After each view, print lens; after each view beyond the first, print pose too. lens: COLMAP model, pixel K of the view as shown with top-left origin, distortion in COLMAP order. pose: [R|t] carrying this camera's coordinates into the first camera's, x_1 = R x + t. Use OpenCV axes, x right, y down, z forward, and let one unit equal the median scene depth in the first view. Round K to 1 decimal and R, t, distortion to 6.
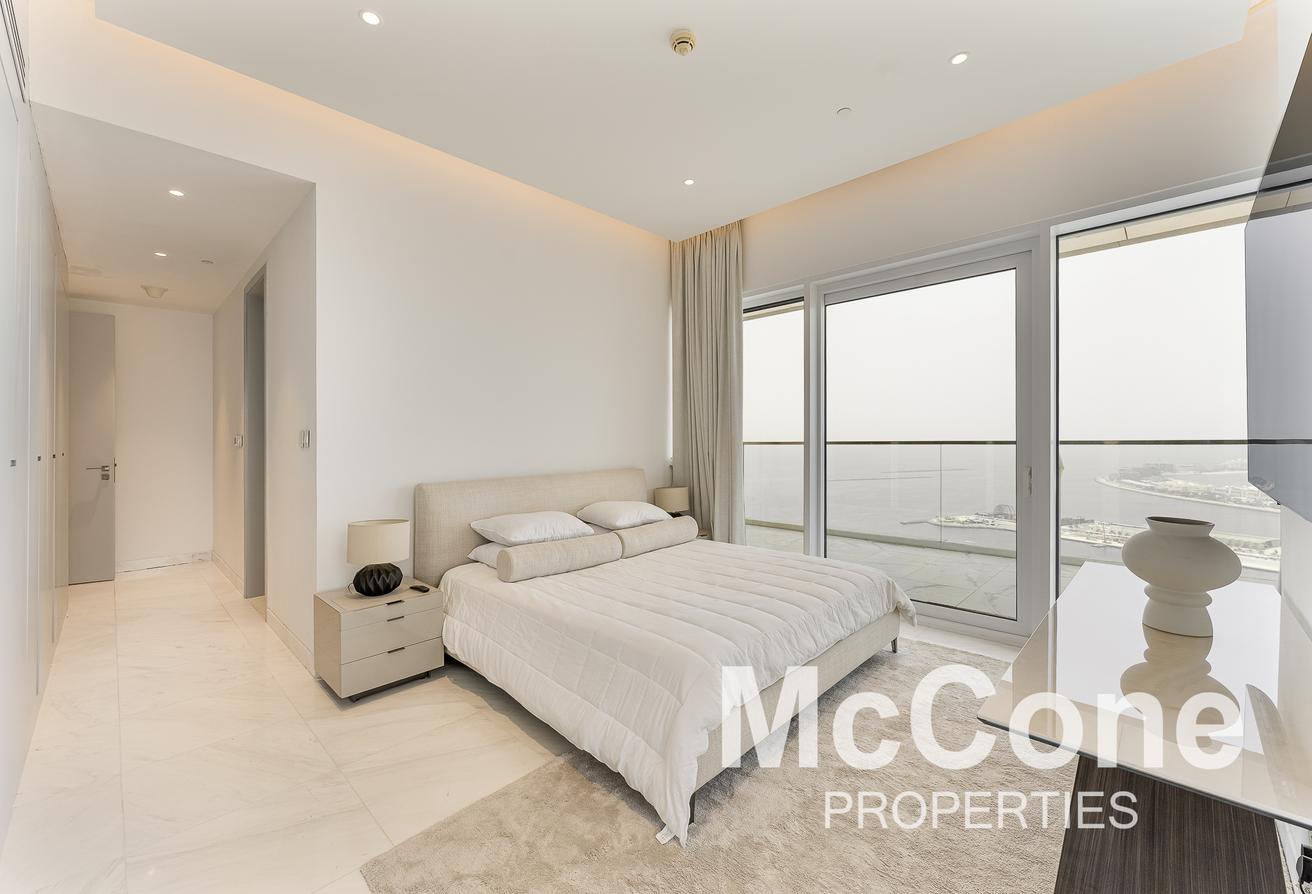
lens RADIAL K [[531.2, 0, 635.2], [0, 531.2, 446.8], [0, 0, 1]] dist [0.000269, 0.000074]
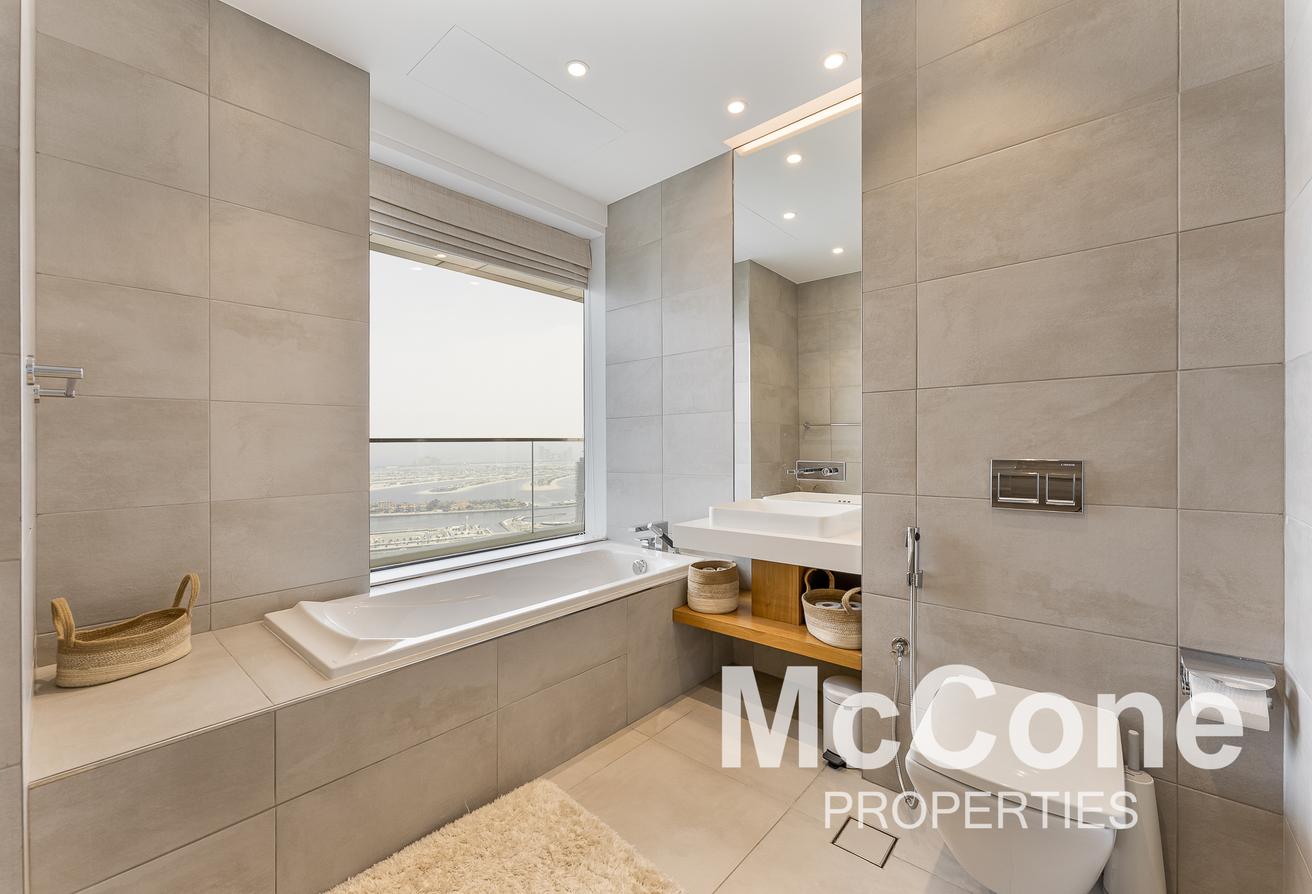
lens RADIAL K [[531.2, 0, 635.2], [0, 531.2, 446.8], [0, 0, 1]] dist [0.000269, 0.000074]
pose [[0.999998, 0.000248, 0.002132, 0.743129], [-0.000247, 1.000000, -0.000589, 0.005677], [-0.002132, 0.000588, 0.999998, 0.012671]]
